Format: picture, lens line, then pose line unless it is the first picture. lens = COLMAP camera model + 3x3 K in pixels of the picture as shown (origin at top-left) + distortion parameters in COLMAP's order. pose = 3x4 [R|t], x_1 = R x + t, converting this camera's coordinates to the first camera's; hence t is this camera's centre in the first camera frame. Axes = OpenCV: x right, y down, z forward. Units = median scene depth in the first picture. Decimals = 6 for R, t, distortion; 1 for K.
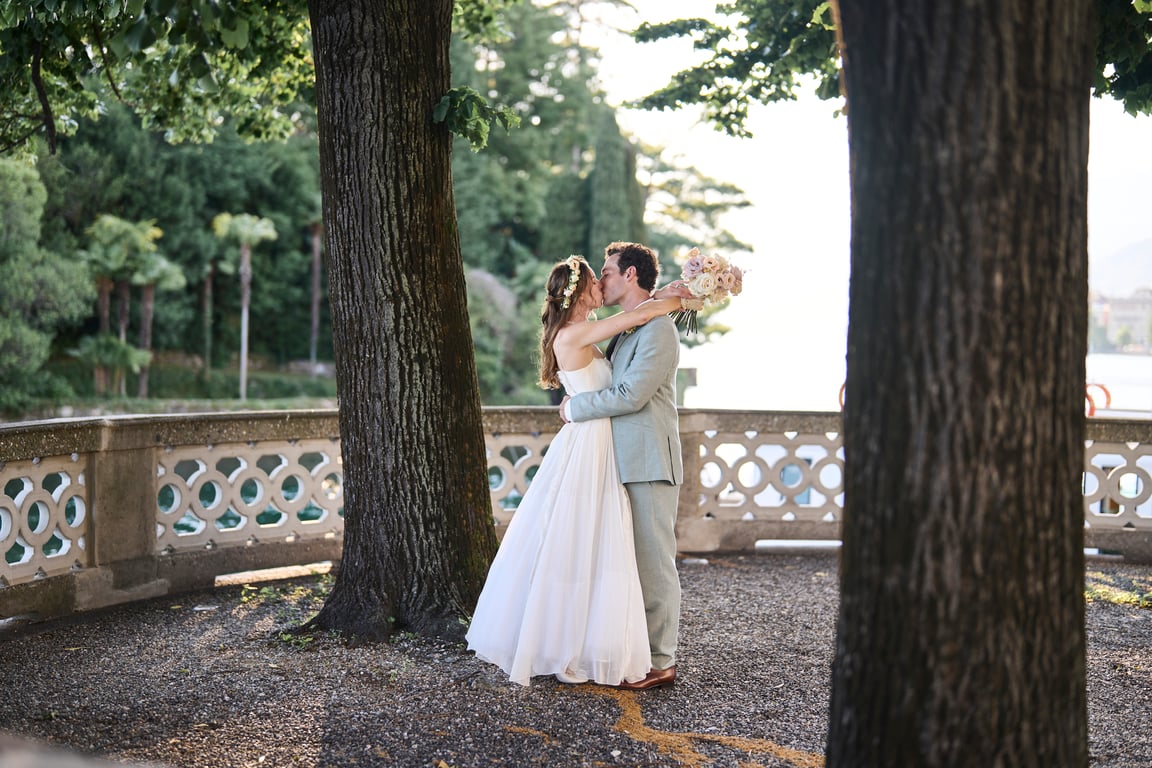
lens RADIAL K [[1288.8, 0, 584.3], [0, 1288.8, 390.5], [0, 0, 1]] dist [-0.008484, 0.000000]
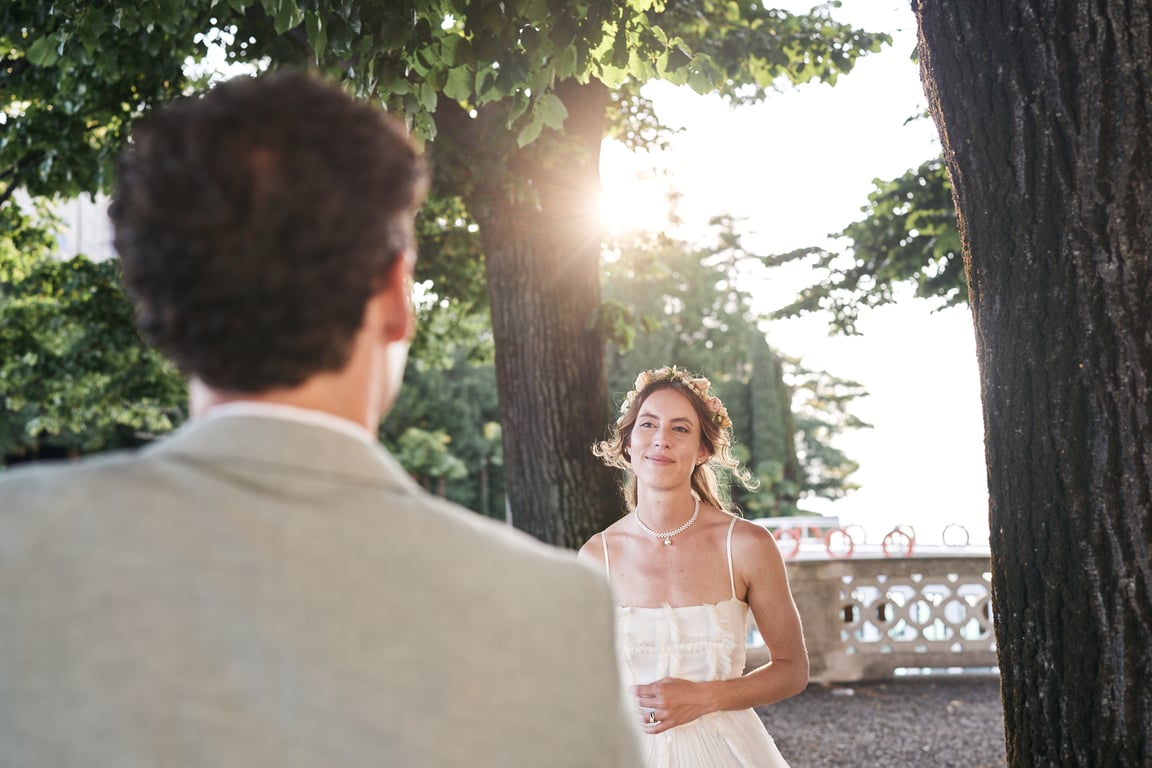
lens RADIAL K [[1197.2, 0, 573.4], [0, 1197.2, 389.7], [0, 0, 1]] dist [0.013599, 0.000000]
pose [[0.992101, -0.060692, -0.109780, -0.041836], [0.044206, 0.988175, -0.146822, 0.023492], [0.117393, 0.140809, 0.983052, -0.281911]]
